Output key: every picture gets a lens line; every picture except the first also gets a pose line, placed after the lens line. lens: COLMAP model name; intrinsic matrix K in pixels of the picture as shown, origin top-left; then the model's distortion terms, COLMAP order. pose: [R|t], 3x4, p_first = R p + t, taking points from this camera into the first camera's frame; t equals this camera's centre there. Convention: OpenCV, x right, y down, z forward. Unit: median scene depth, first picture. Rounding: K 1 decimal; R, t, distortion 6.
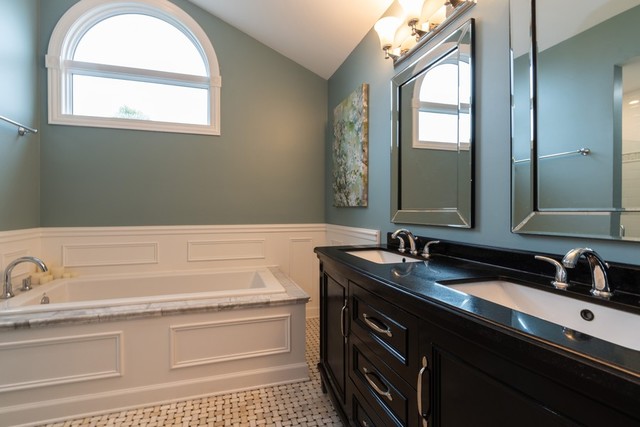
lens RADIAL K [[285.2, 0, 300.9], [0, 285.2, 214.1], [0, 0, 1]] dist [-0.001567, -0.000416]
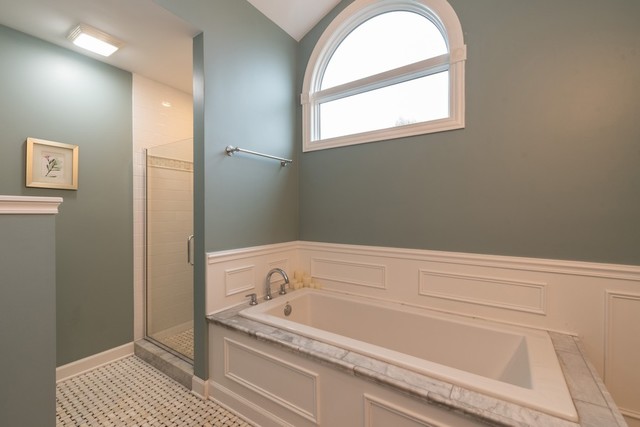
lens RADIAL K [[285.2, 0, 300.9], [0, 285.2, 214.1], [0, 0, 1]] dist [-0.001567, -0.000416]
pose [[0.623412, 0.002800, -0.781888, 0.023443], [-0.010333, 0.999936, -0.004658, -0.058732], [0.781825, 0.010983, 0.623401, 0.270282]]
